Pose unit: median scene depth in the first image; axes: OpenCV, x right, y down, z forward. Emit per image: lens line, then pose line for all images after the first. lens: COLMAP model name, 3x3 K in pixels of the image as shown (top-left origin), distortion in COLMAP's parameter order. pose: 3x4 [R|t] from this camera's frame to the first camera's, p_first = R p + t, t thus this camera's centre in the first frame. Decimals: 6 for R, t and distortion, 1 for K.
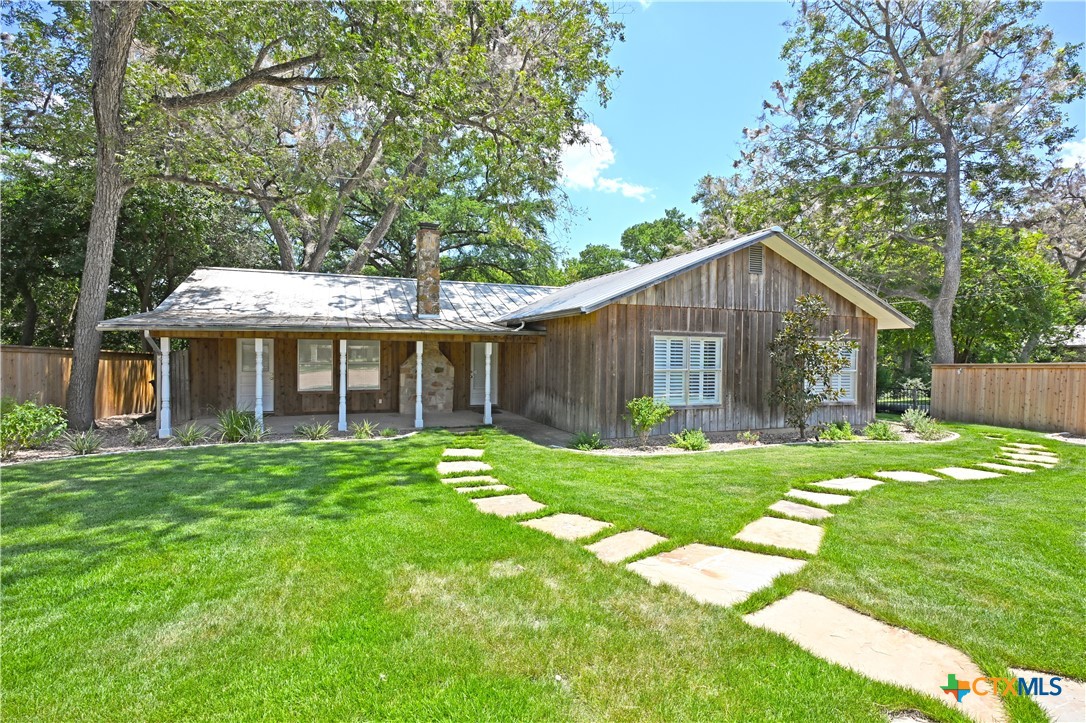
lens RADIAL K [[530.2, 0, 543.5], [0, 530.2, 364.7], [0, 0, 1]] dist [-0.005282, 0.003501]
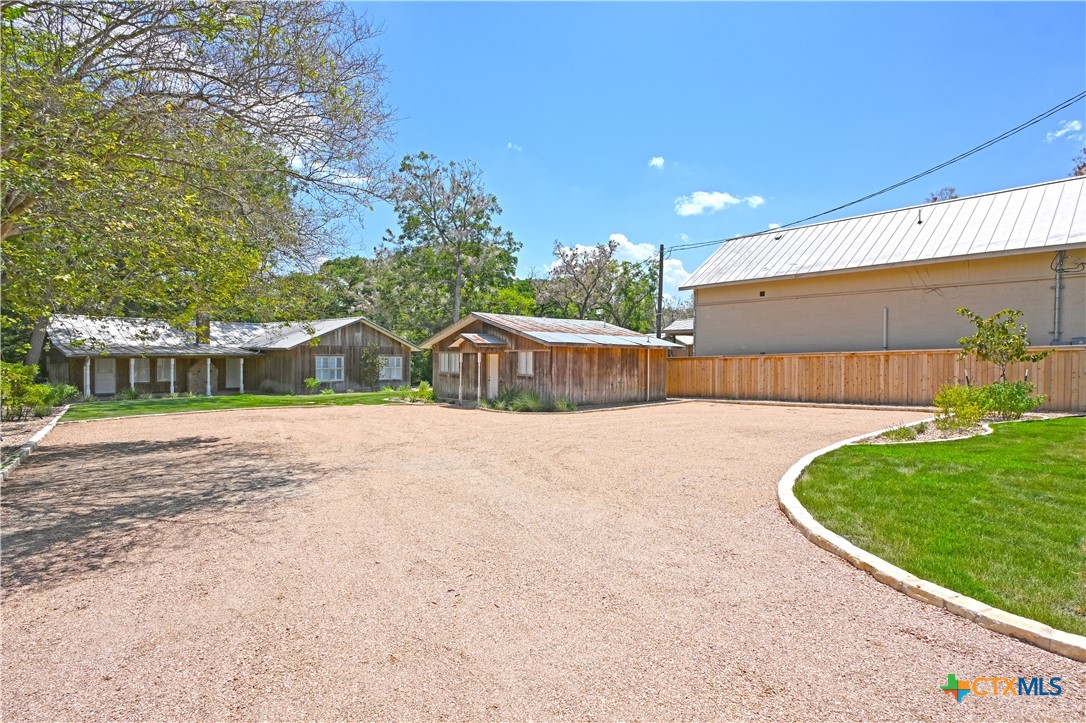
lens RADIAL K [[530.2, 0, 546.1], [0, 530.2, 364.2], [0, 0, 1]] dist [-0.005282, 0.003501]
pose [[0.862422, -0.015130, 0.505963, -0.137758], [0.014228, 0.999883, 0.005648, -0.011278], [-0.505989, 0.002328, 0.862537, -1.787536]]
